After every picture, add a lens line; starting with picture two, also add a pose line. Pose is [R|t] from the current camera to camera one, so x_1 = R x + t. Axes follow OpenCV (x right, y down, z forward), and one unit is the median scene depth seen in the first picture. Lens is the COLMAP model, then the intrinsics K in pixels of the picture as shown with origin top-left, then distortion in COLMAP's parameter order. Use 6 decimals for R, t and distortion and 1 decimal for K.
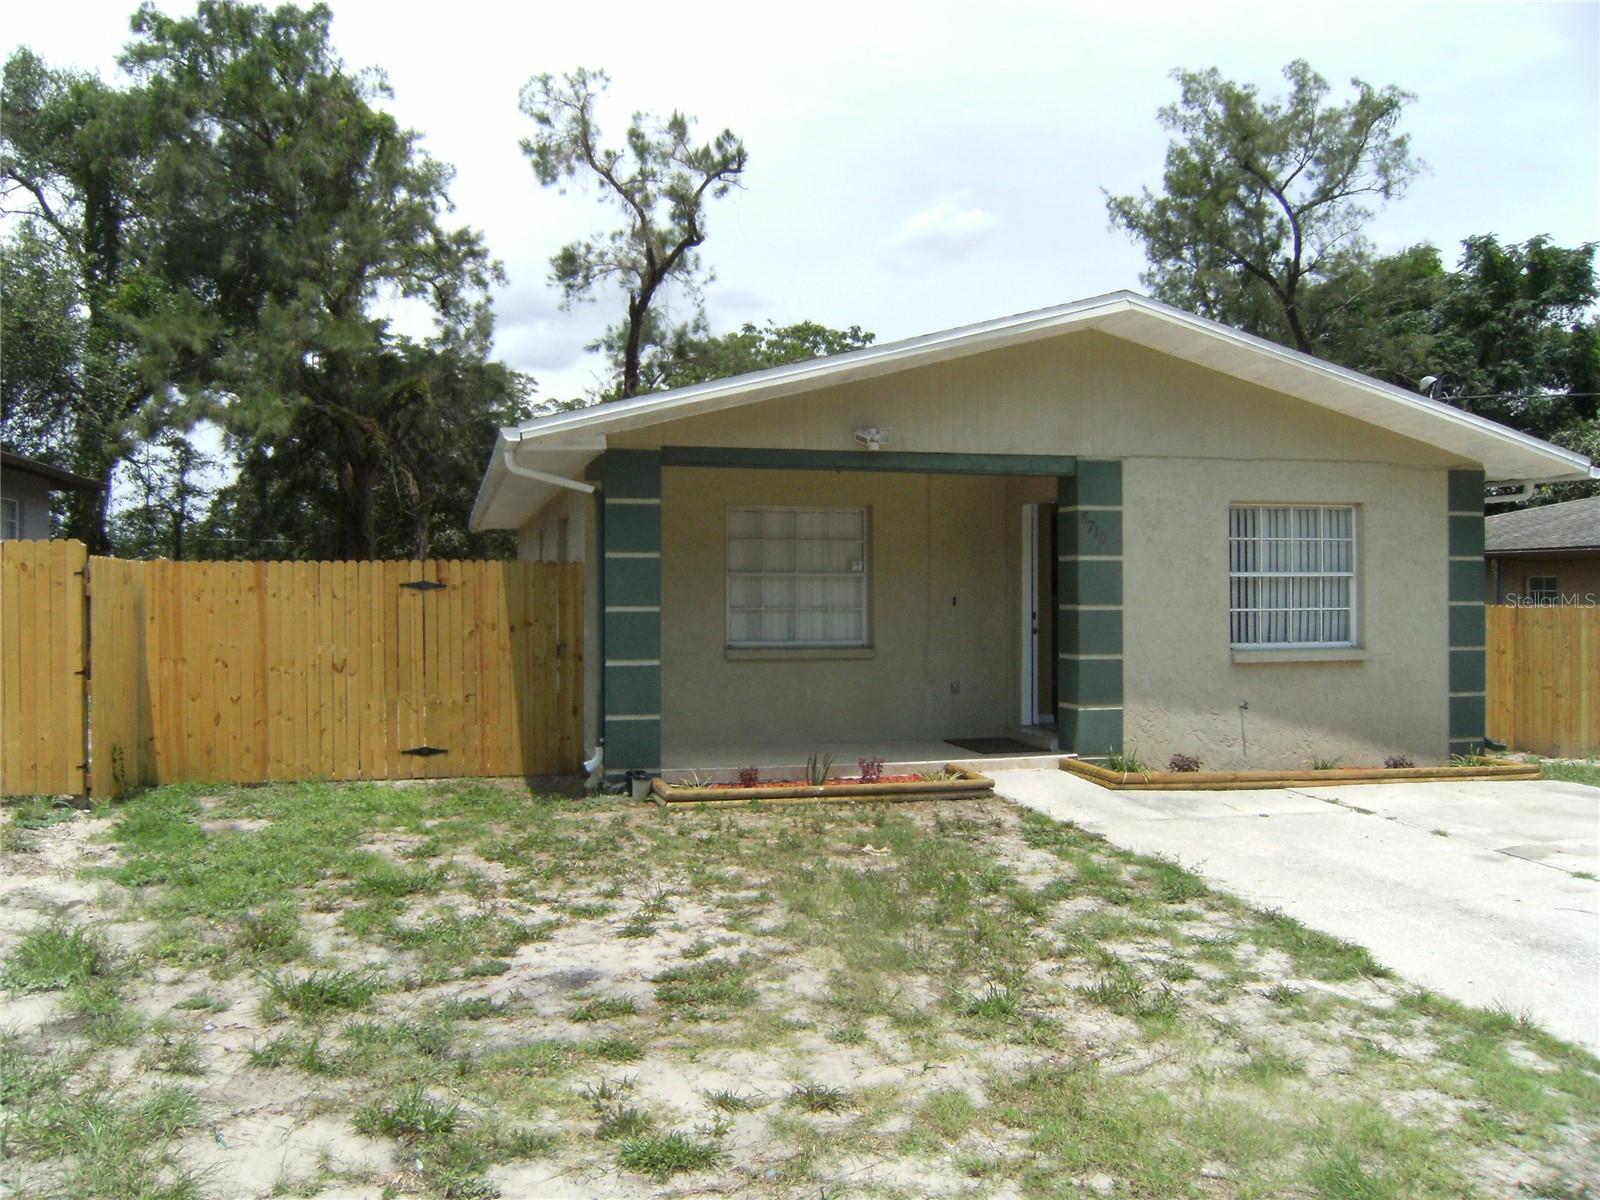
lens RADIAL K [[1284.0, 0, 778.0], [0, 1284.0, 591.2], [0, 0, 1]] dist [-0.083385, 0.007193]
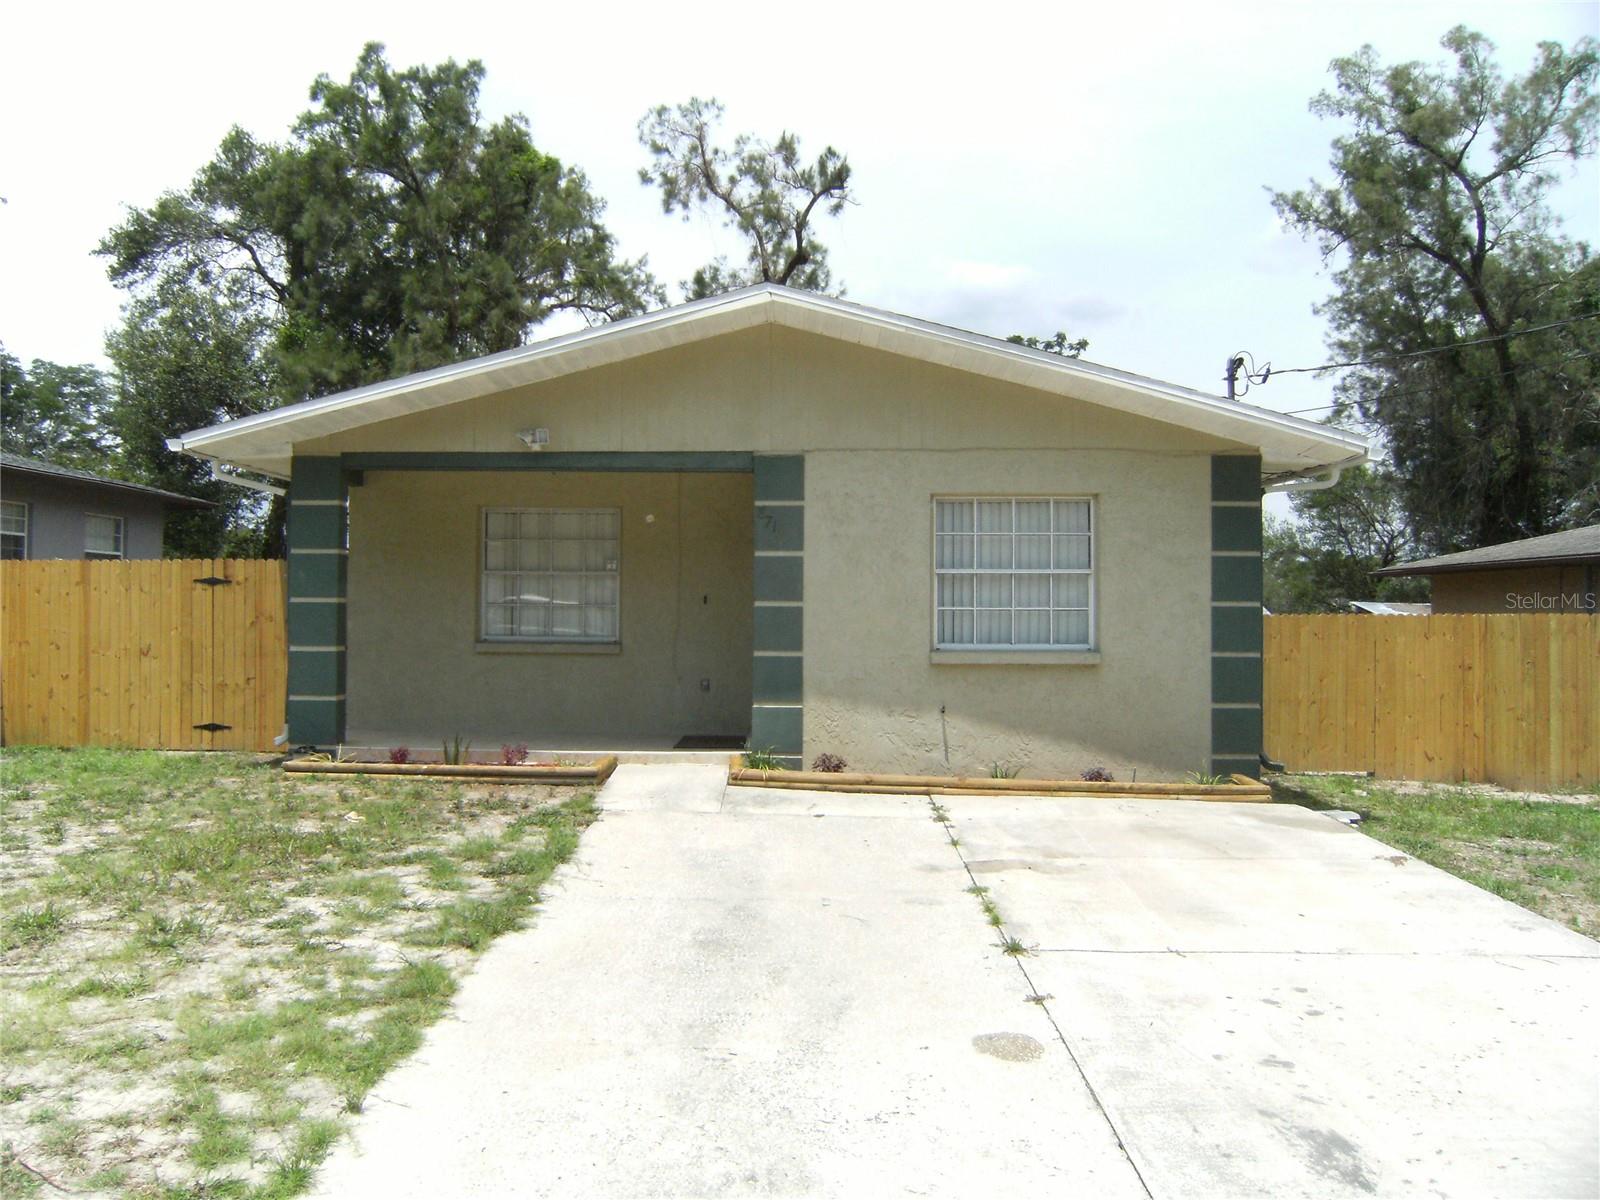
lens RADIAL K [[1292.4, 0, 800.0], [0, 1292.4, 600.0], [0, 0, 1]] dist [-0.084408, 0.002864]
pose [[0.966004, 0.004826, -0.258482, 0.497320], [-0.007824, 0.999914, -0.010571, 0.019114], [0.258409, 0.012234, 0.965958, 0.038149]]
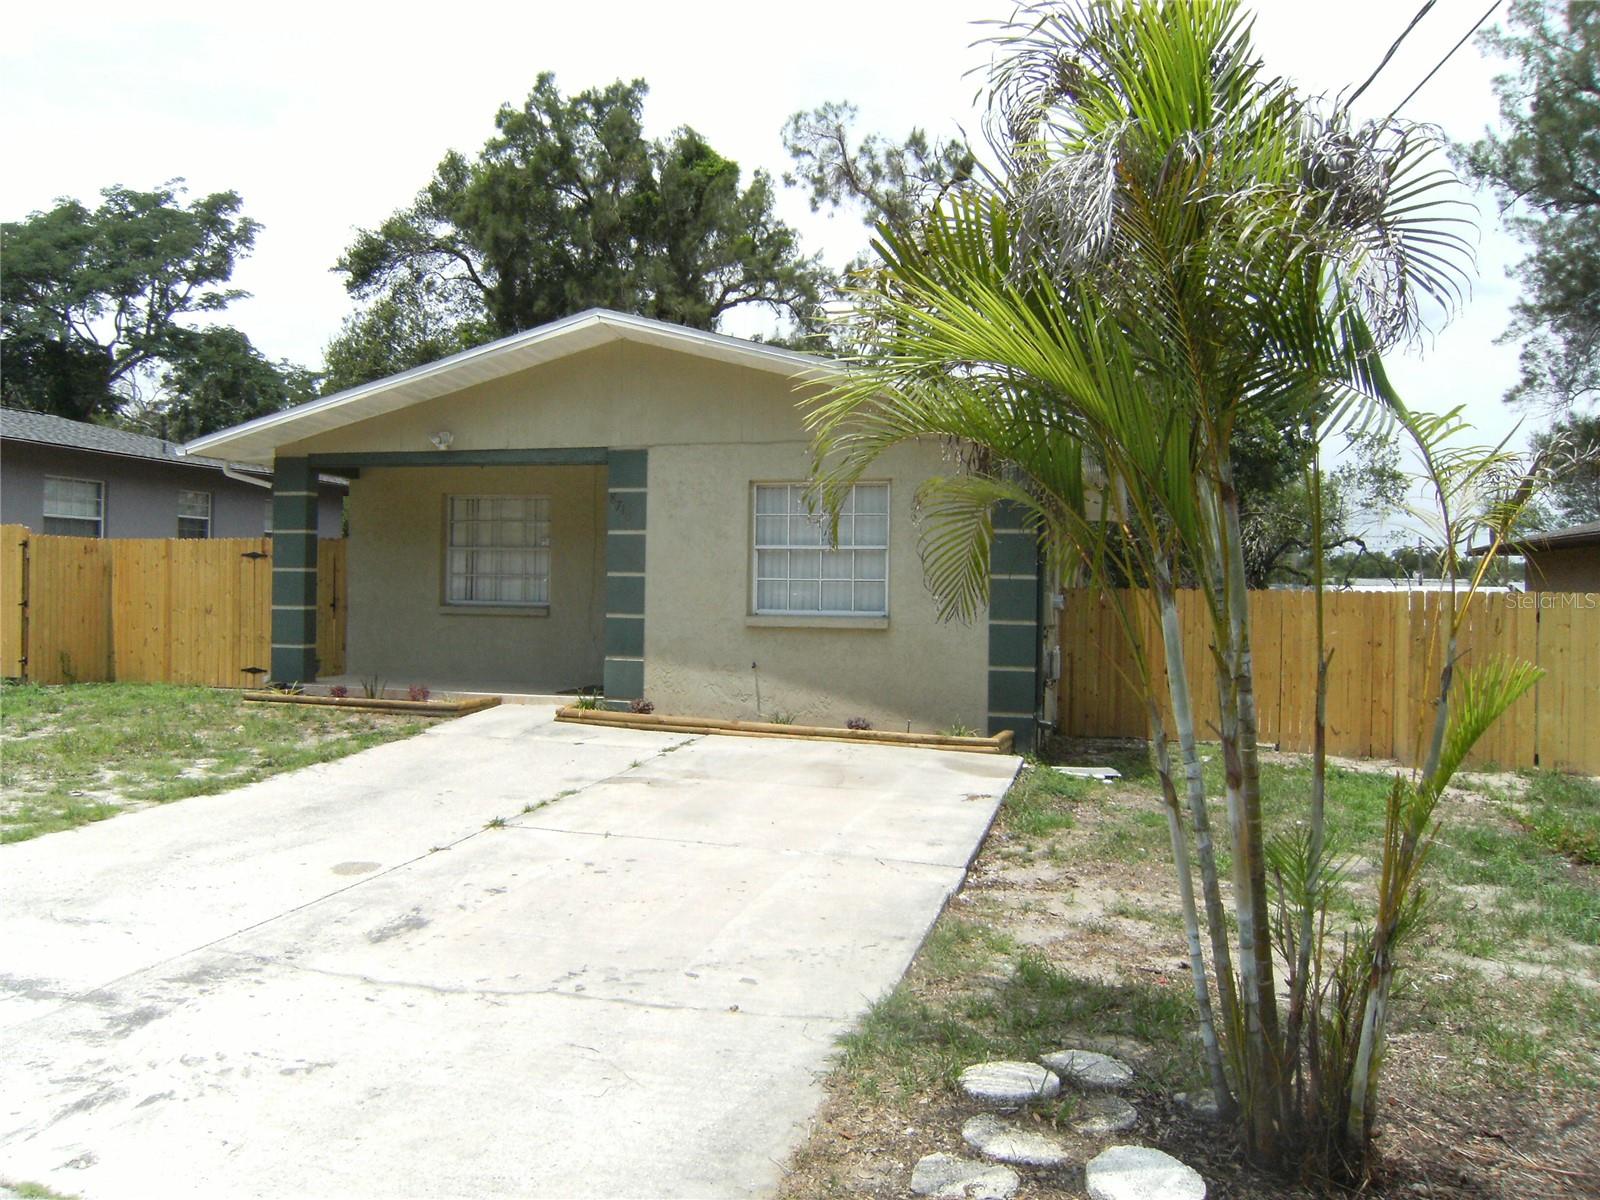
lens RADIAL K [[1310.4, 0, 813.3], [0, 1310.4, 586.3], [0, 0, 1]] dist [-0.074074, 0.003385]
pose [[0.877136, 0.012920, -0.480068, 0.930868], [-0.016100, 0.999867, -0.002507, 0.022877], [0.479972, 0.009928, 0.877228, 0.020506]]
